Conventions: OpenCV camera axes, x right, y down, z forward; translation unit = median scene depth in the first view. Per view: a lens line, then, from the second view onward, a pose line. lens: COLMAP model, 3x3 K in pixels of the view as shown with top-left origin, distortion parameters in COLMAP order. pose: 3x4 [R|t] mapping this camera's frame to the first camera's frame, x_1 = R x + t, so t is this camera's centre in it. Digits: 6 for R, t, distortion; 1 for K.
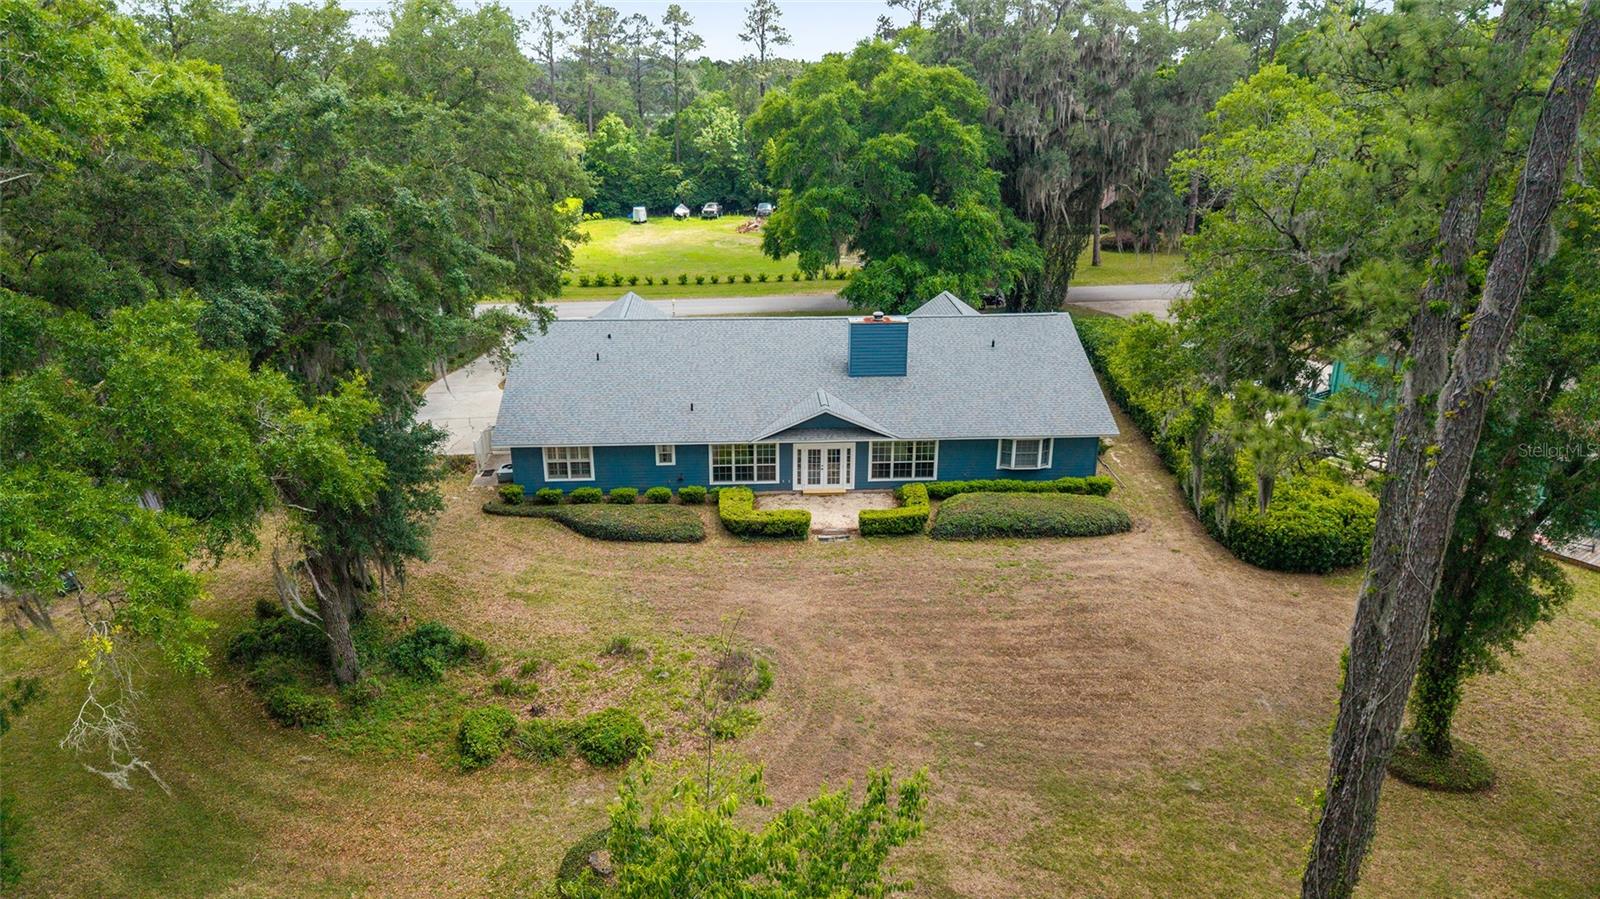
lens RADIAL K [[1123.5, 0, 802.2], [0, 1123.5, 452.5], [0, 0, 1]] dist [0.013640, -0.027800]
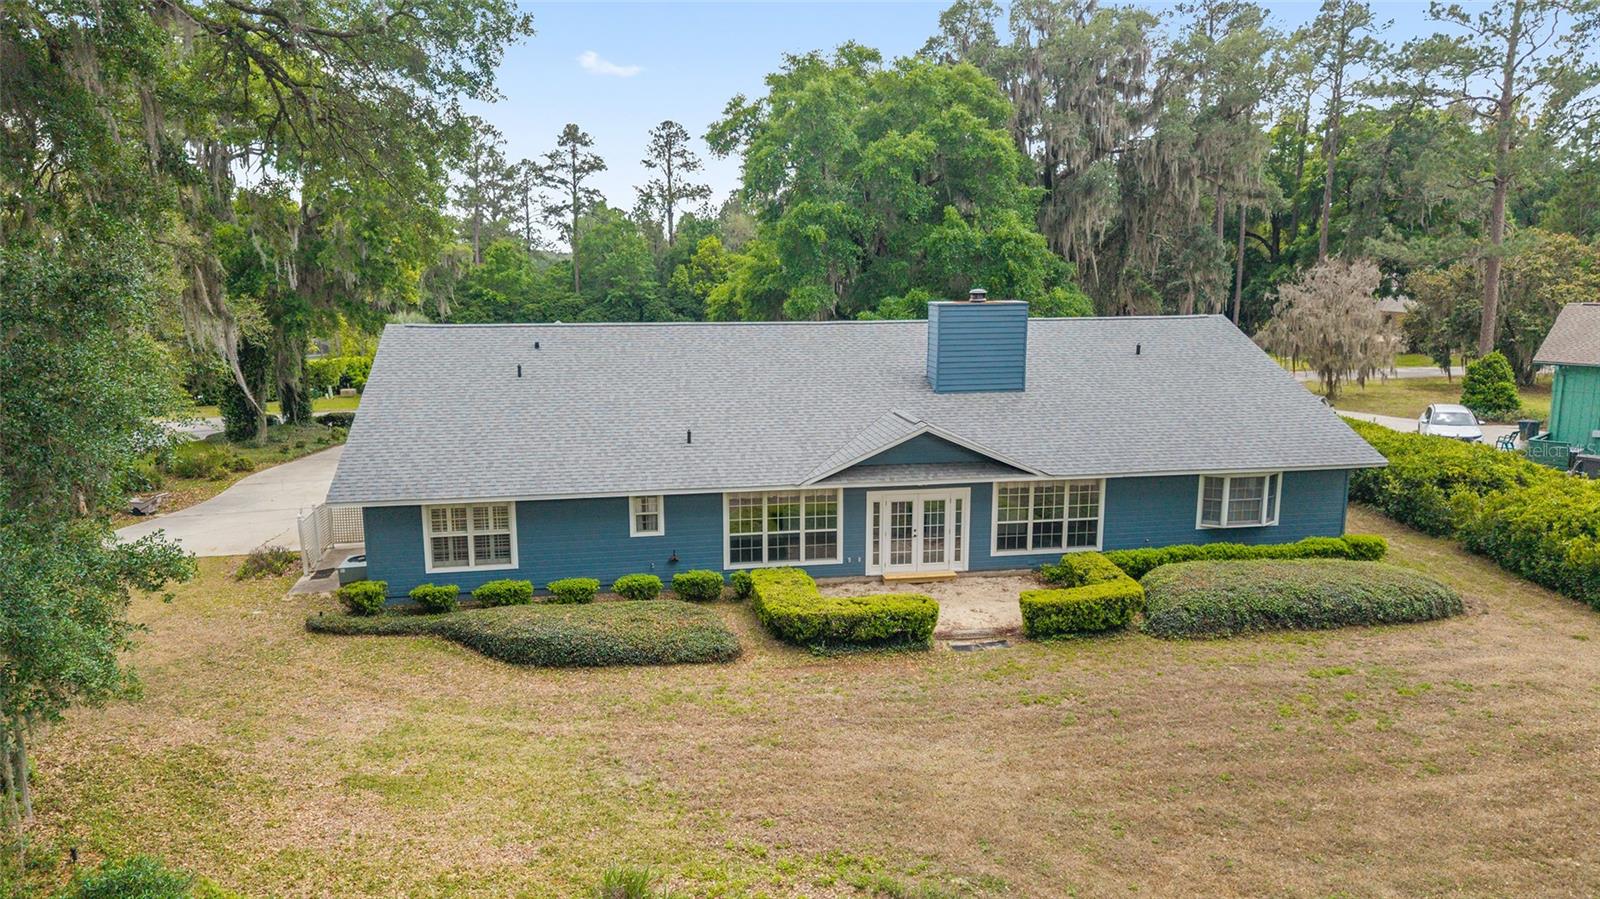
lens RADIAL K [[1123.5, 0, 797.6], [0, 1123.5, 442.0], [0, 0, 1]] dist [0.013640, -0.027800]
pose [[0.994499, -0.025583, 0.101571, -0.102702], [0.042660, 0.984572, -0.169702, 0.063781], [-0.095662, 0.173102, 0.980247, 0.433044]]
